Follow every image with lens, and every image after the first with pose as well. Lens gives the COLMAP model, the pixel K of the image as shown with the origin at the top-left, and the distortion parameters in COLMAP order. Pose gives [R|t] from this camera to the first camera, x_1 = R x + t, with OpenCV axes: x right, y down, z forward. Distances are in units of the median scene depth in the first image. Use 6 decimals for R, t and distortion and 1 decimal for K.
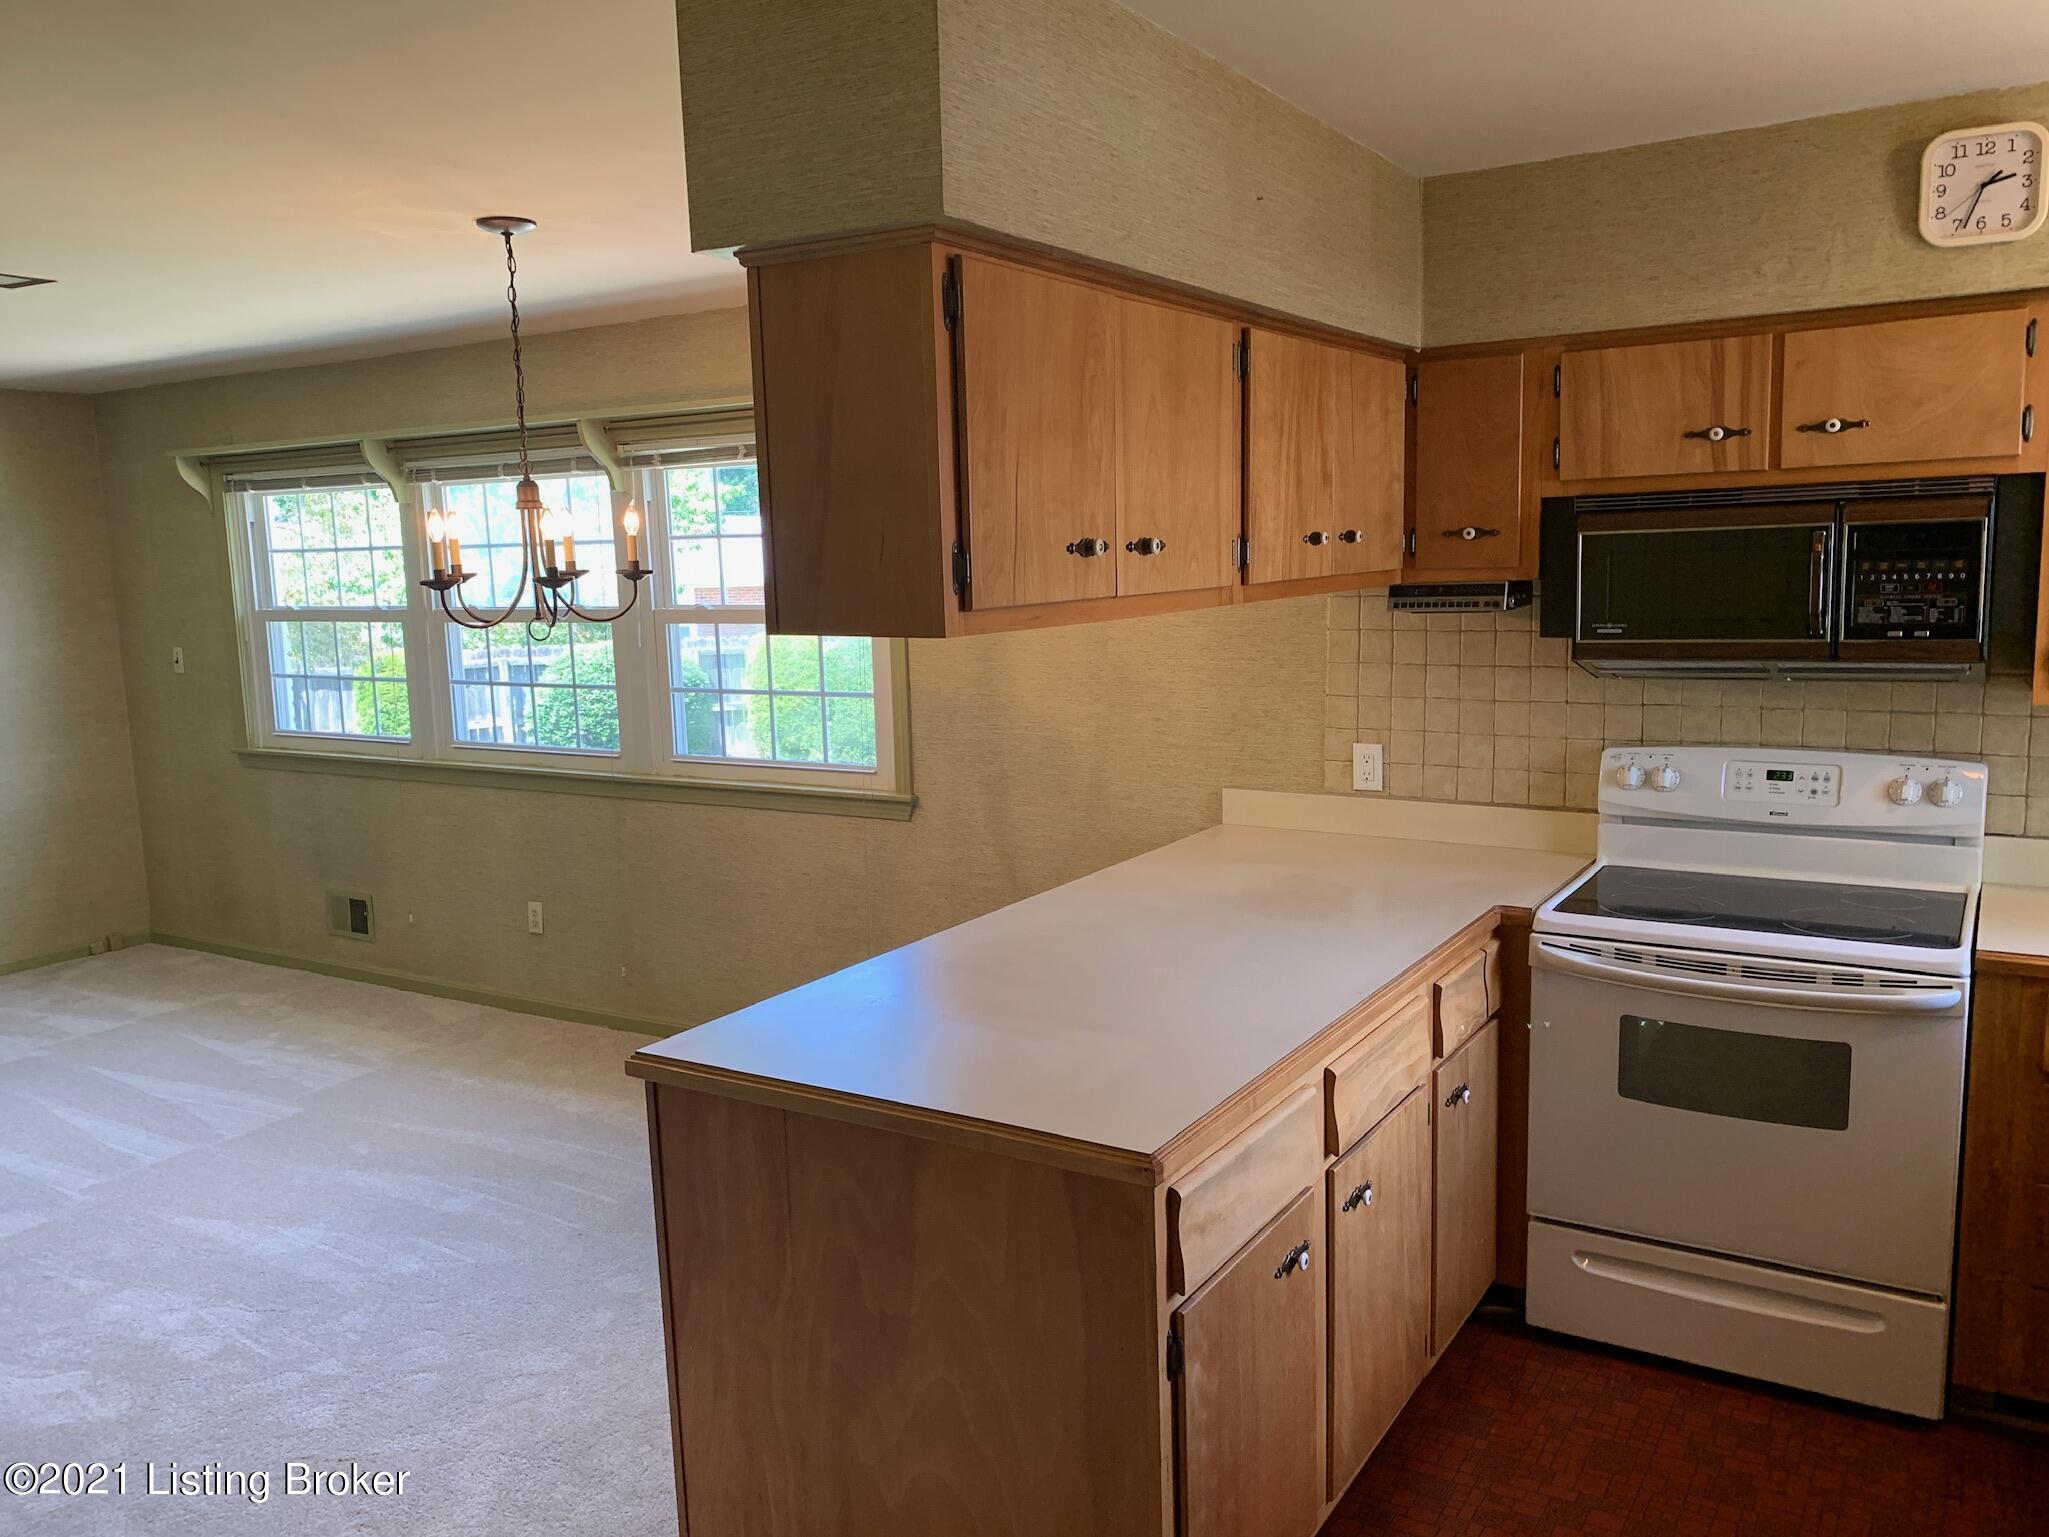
lens RADIAL K [[1549.5, 0, 1024.5], [0, 1549.5, 768.5], [0, 0, 1]] dist [-0.002024, 0.002476]
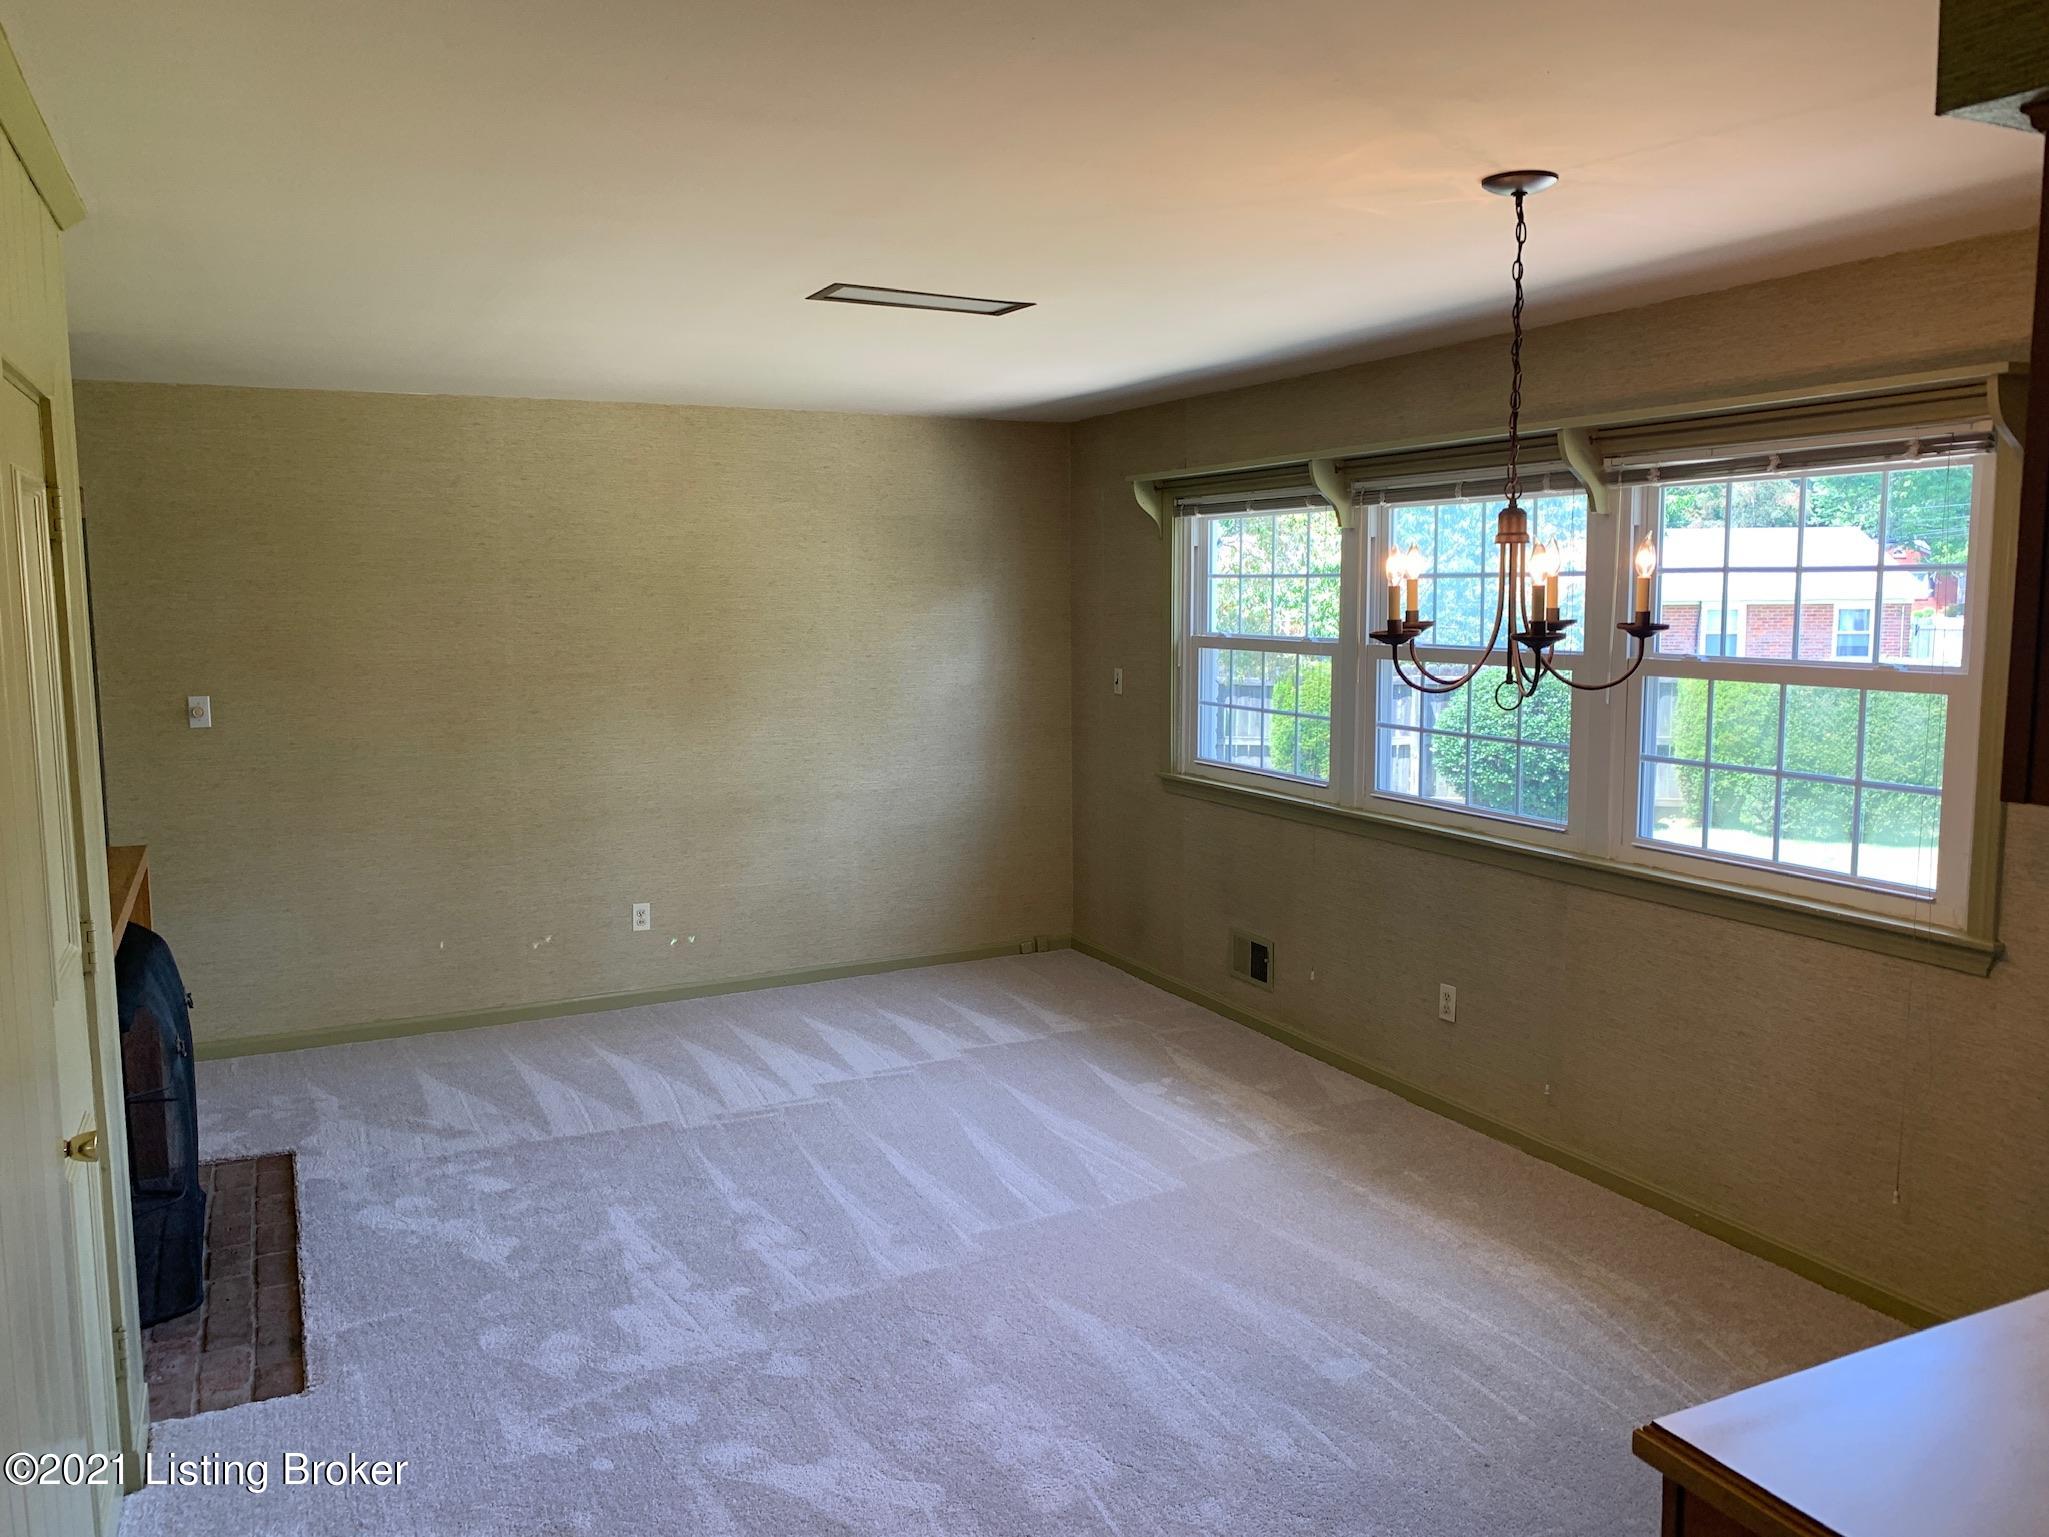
lens RADIAL K [[1539.0, 0, 1024.5], [0, 1539.0, 768.5], [0, 0, 1]] dist [0.120064, -0.229200]
pose [[0.841775, 0.086019, -0.532931, -0.064904], [-0.090796, 0.995719, 0.017302, -0.030106], [0.532138, 0.033823, 0.845982, 0.136381]]
